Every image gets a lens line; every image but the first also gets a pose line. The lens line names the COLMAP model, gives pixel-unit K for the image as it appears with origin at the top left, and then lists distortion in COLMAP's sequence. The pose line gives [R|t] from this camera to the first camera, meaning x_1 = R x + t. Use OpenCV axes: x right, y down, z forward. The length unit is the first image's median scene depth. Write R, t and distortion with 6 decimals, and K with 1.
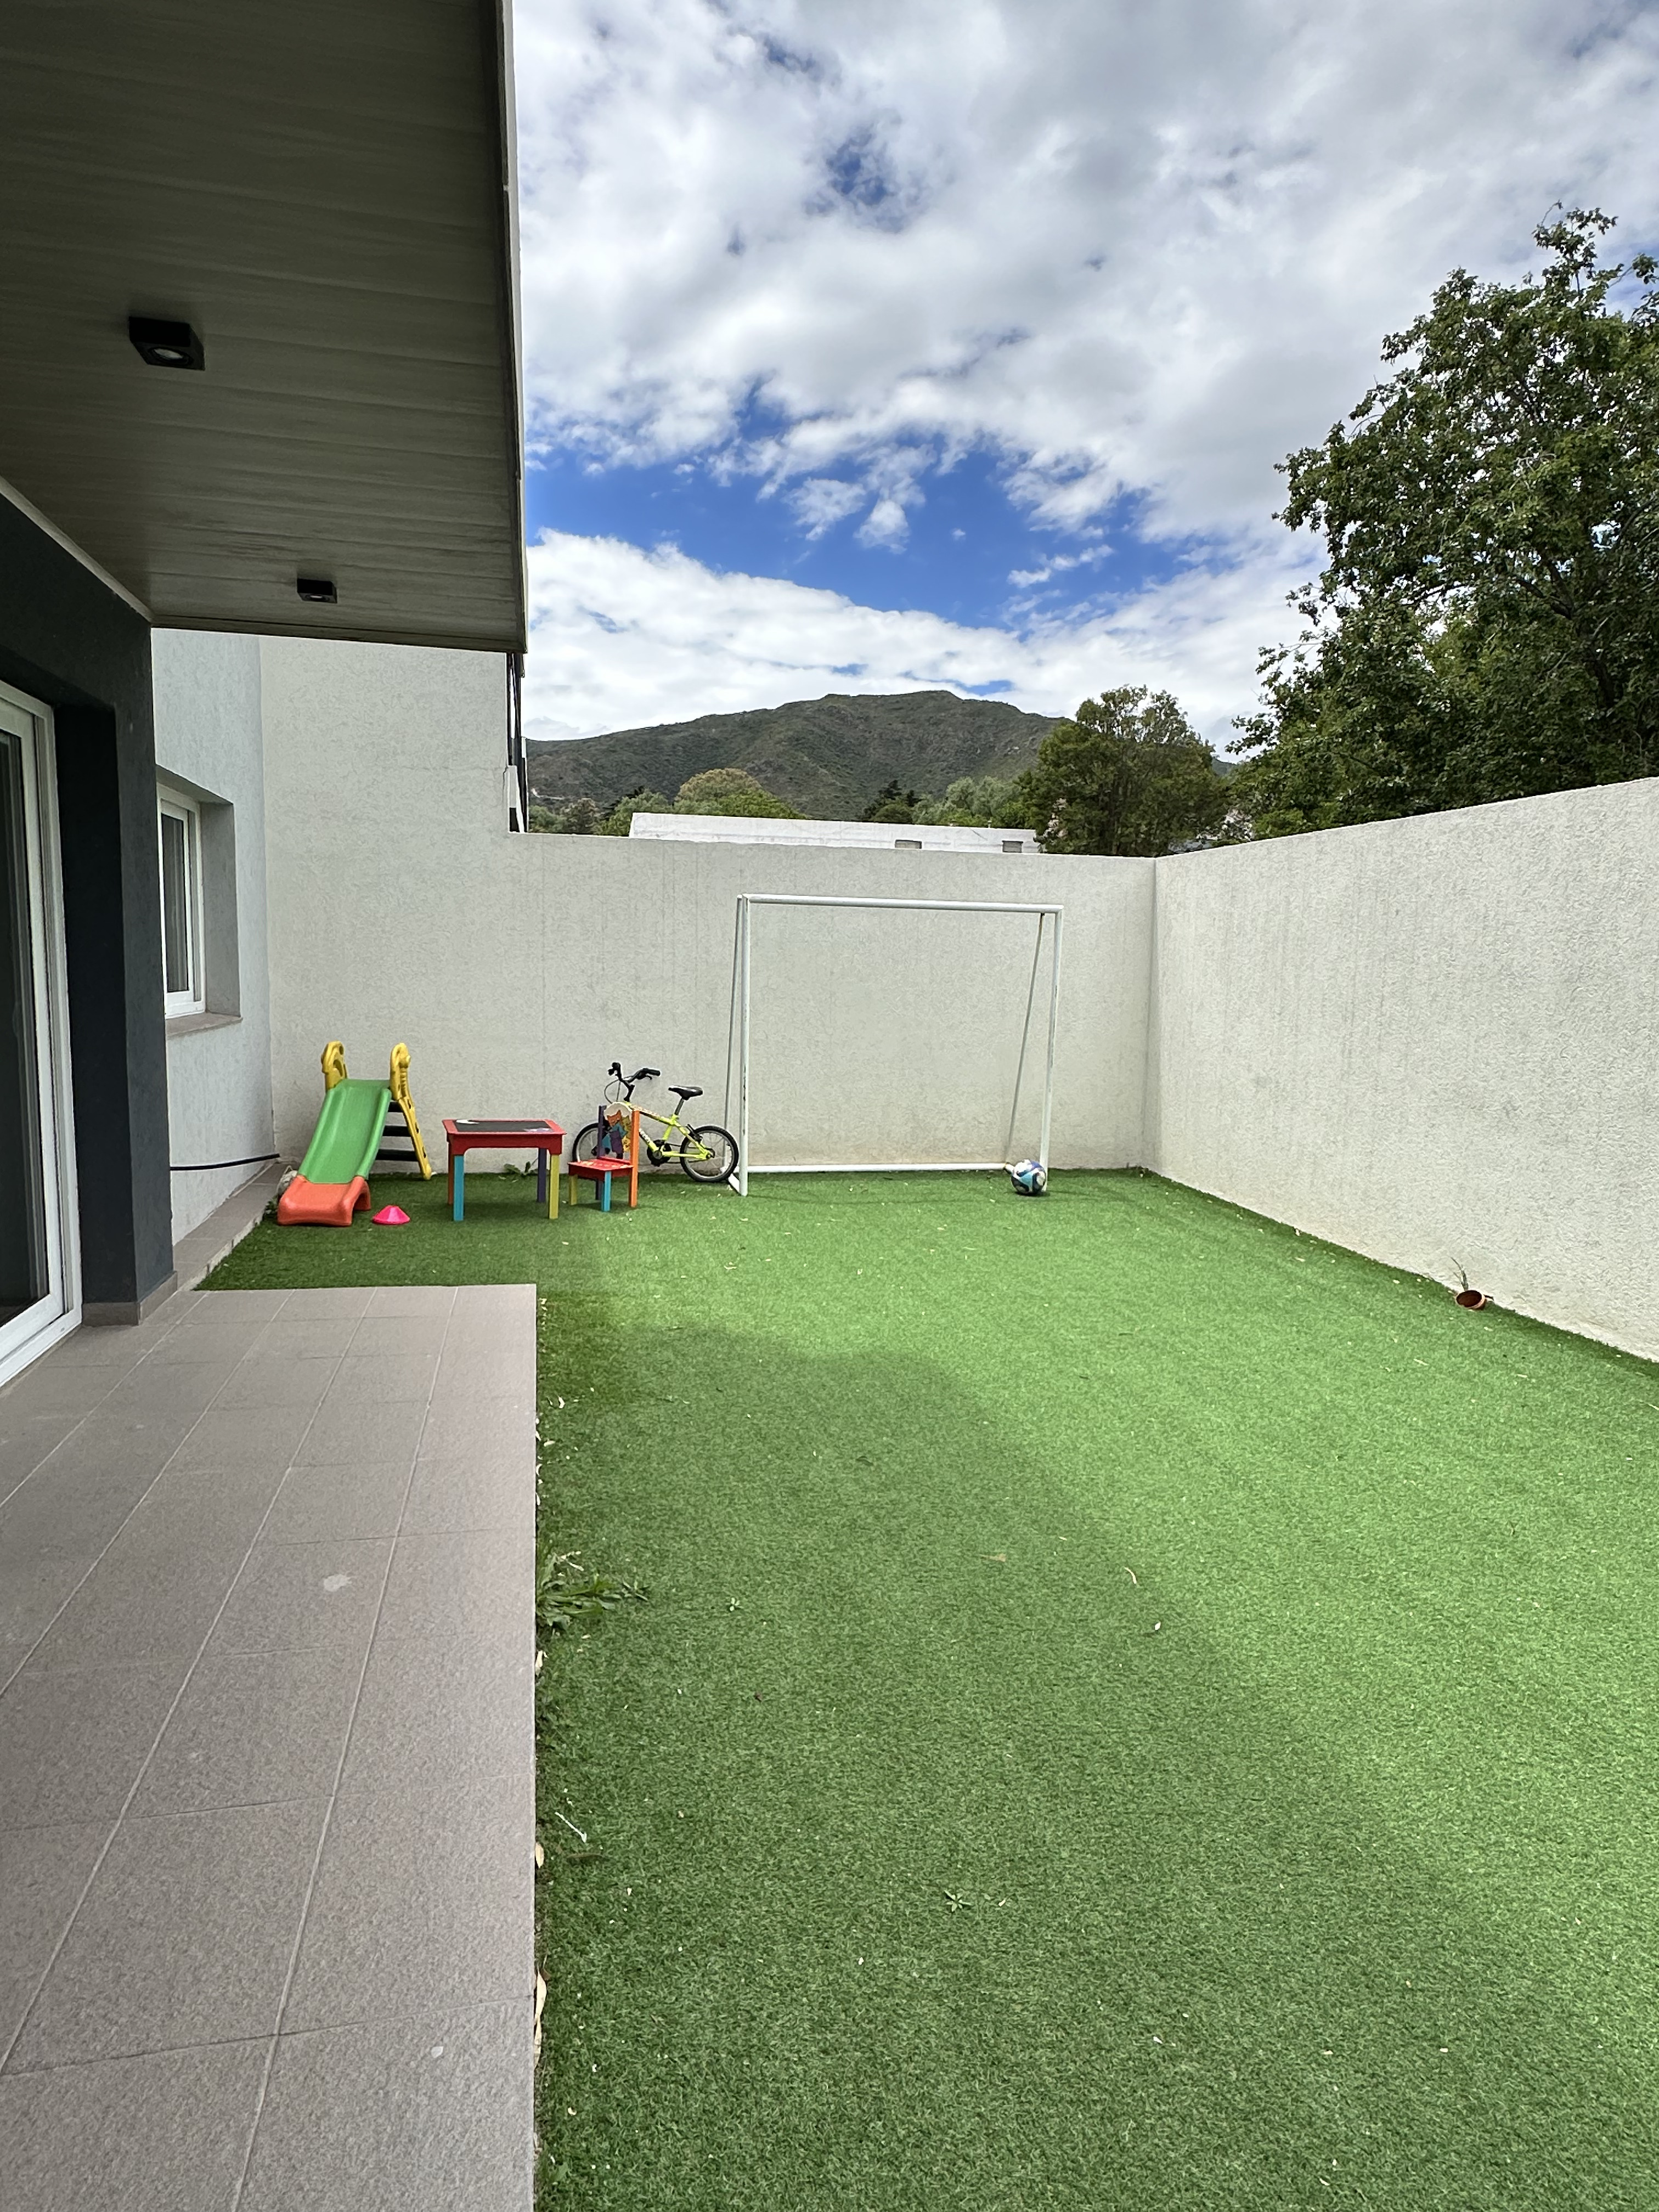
lens RADIAL K [[1276.4, 0, 830.4], [0, 1276.4, 1106.8], [0, 0, 1]] dist [-0.007673, -0.002951]
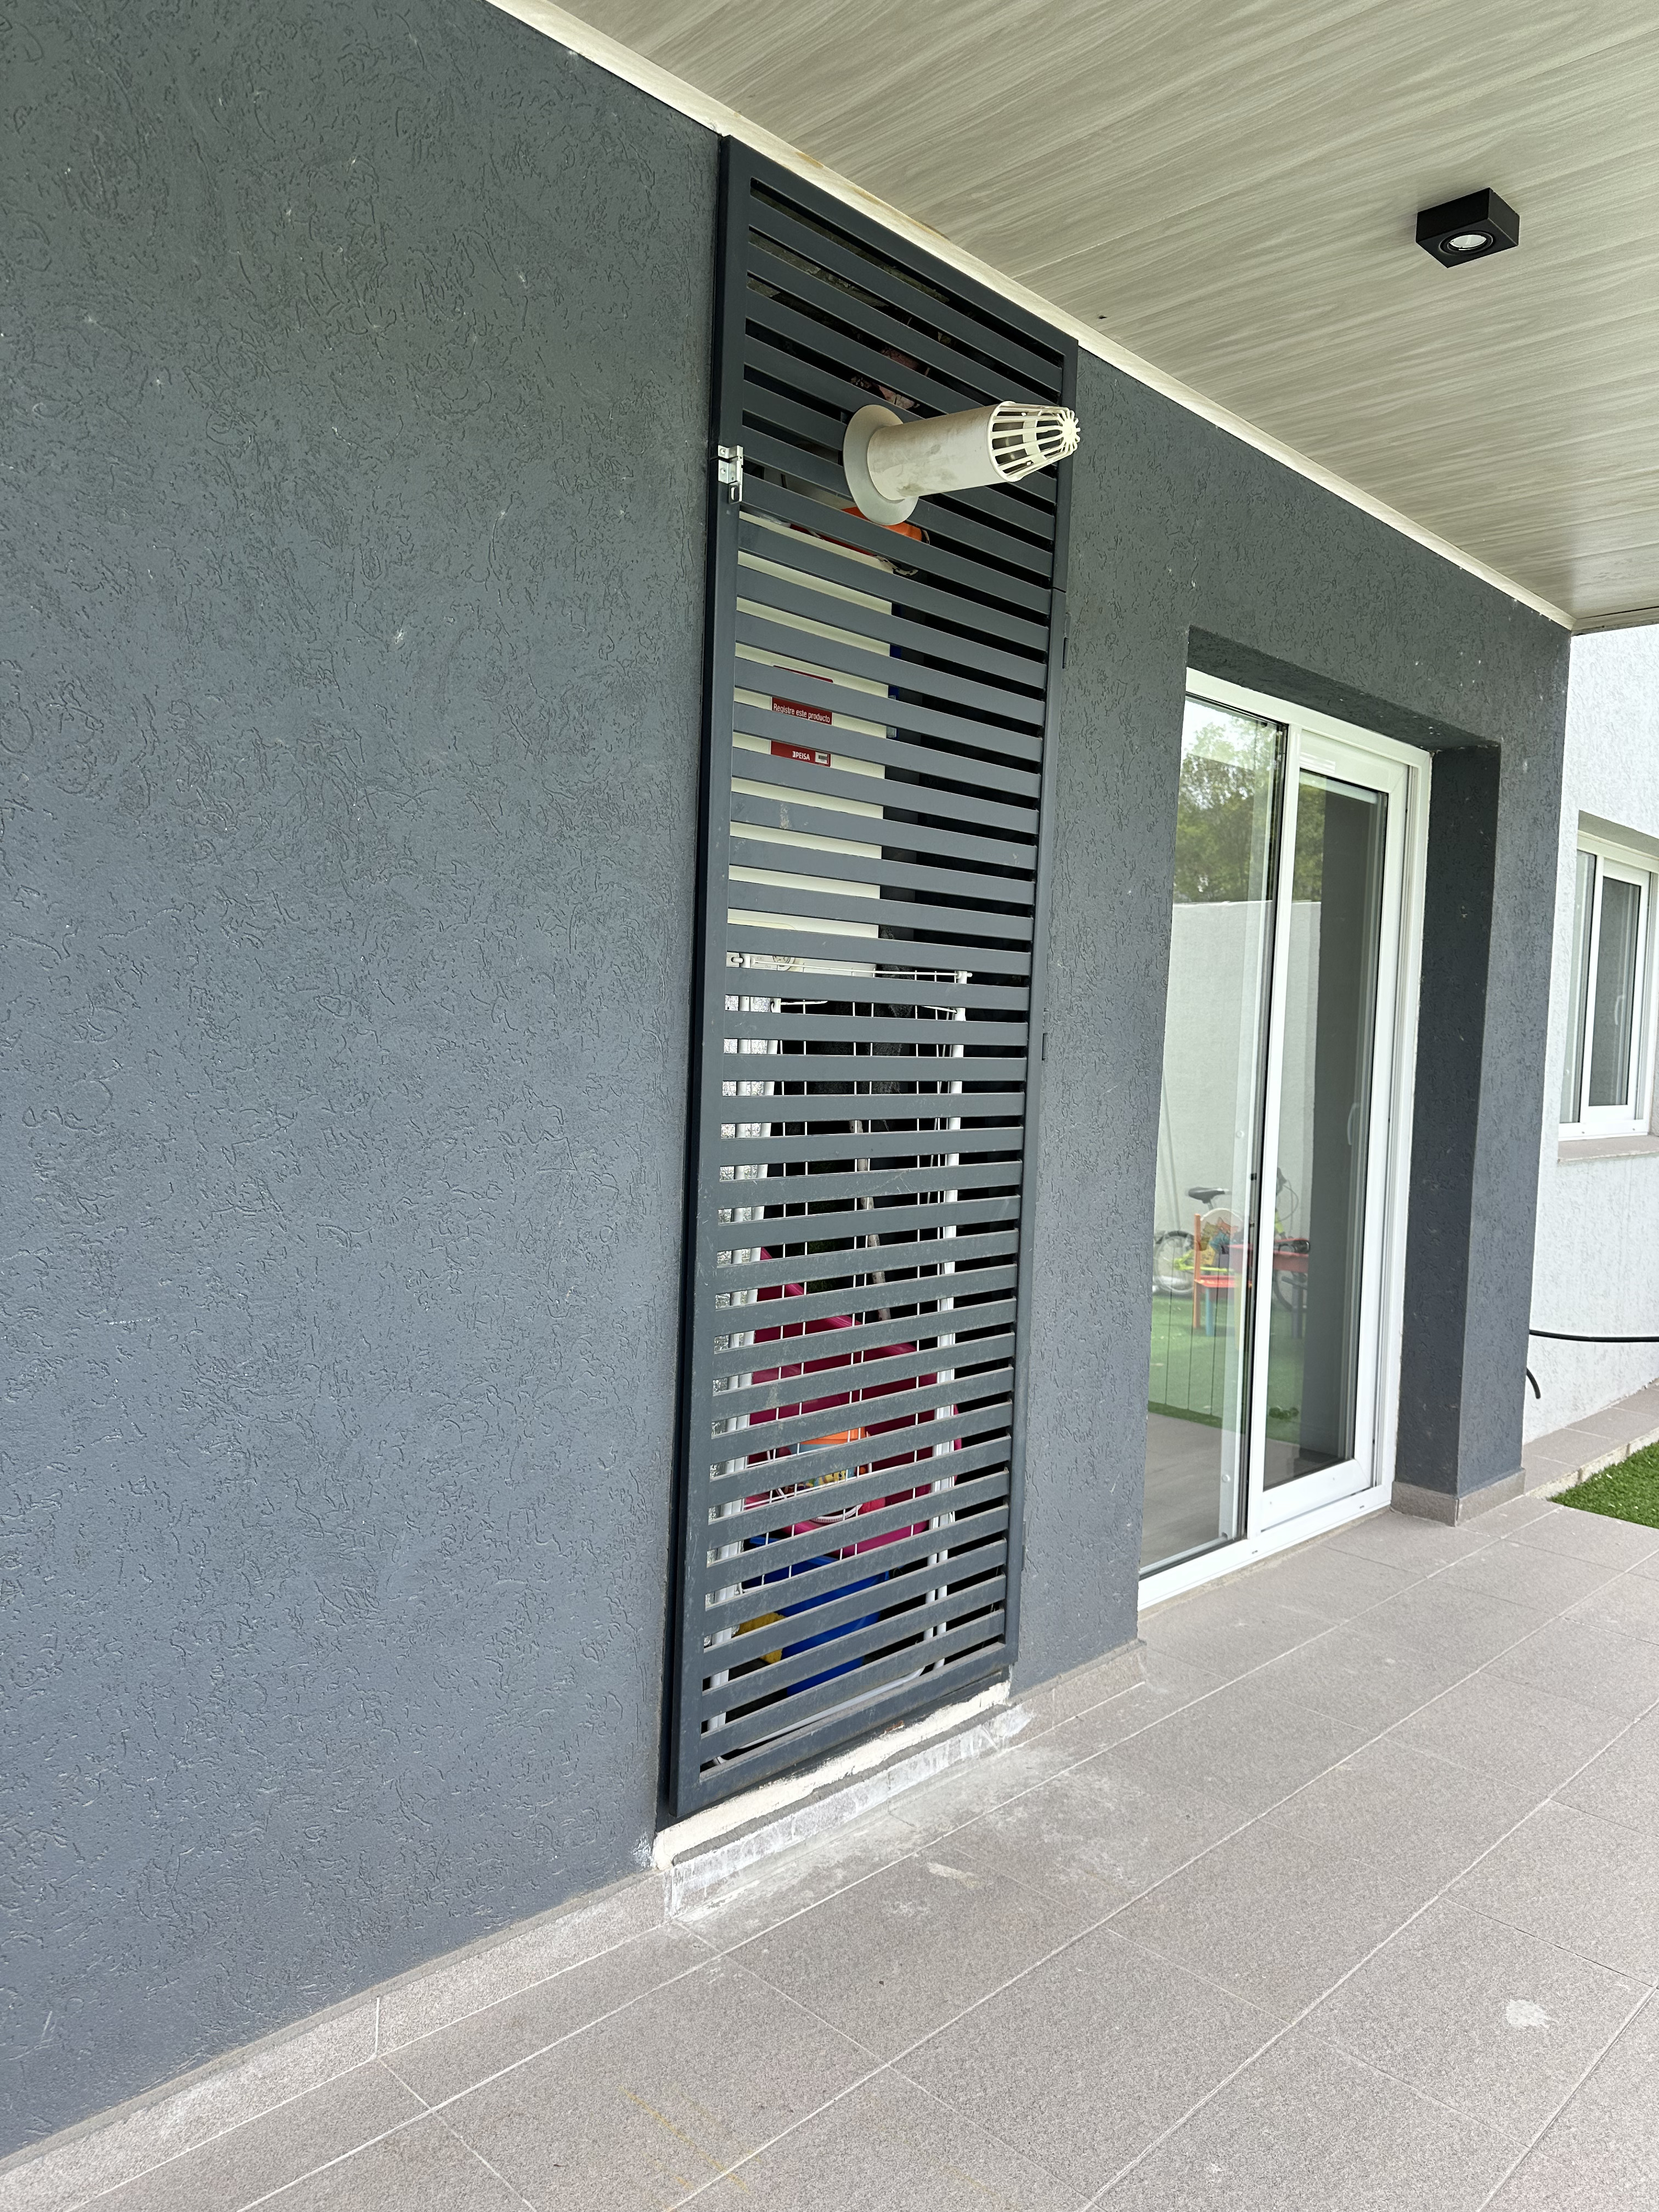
lens RADIAL K [[1559.6, 0, 828.2], [0, 1559.6, 1099.9], [0, 0, 1]] dist [0.027589, -0.036665]
pose [[0.541955, 0.044503, -0.839228, 0.039151], [-0.126693, 0.991511, -0.029237, -0.009853], [0.830803, 0.122170, 0.542993, 0.137292]]
